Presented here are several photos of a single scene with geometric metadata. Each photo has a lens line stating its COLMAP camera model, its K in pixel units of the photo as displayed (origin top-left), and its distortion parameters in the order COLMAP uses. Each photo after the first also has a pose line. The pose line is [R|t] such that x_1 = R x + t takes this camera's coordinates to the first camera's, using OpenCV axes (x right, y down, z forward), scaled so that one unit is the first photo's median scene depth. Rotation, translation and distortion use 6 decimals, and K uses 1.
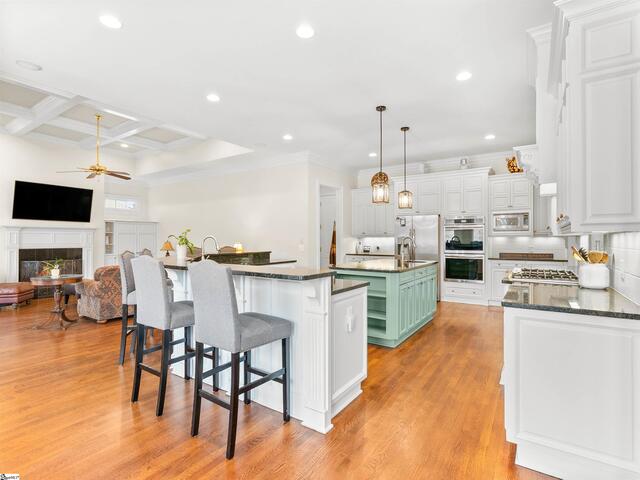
lens RADIAL K [[324.0, 0, 320.0], [0, 324.0, 240.0], [0, 0, 1]] dist [-0.003468, 0.001258]
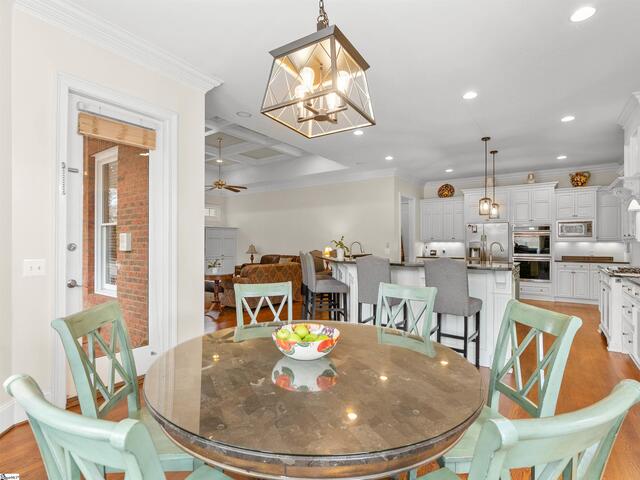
lens RADIAL K [[325.4, 0, 325.3], [0, 325.4, 241.8], [0, 0, 1]] dist [0.002905, 0.000517]
pose [[0.999847, 0.002712, -0.017303, -0.257348], [-0.002832, 0.999972, -0.006924, -0.000249], [0.017284, 0.006972, 0.999826, -0.164289]]
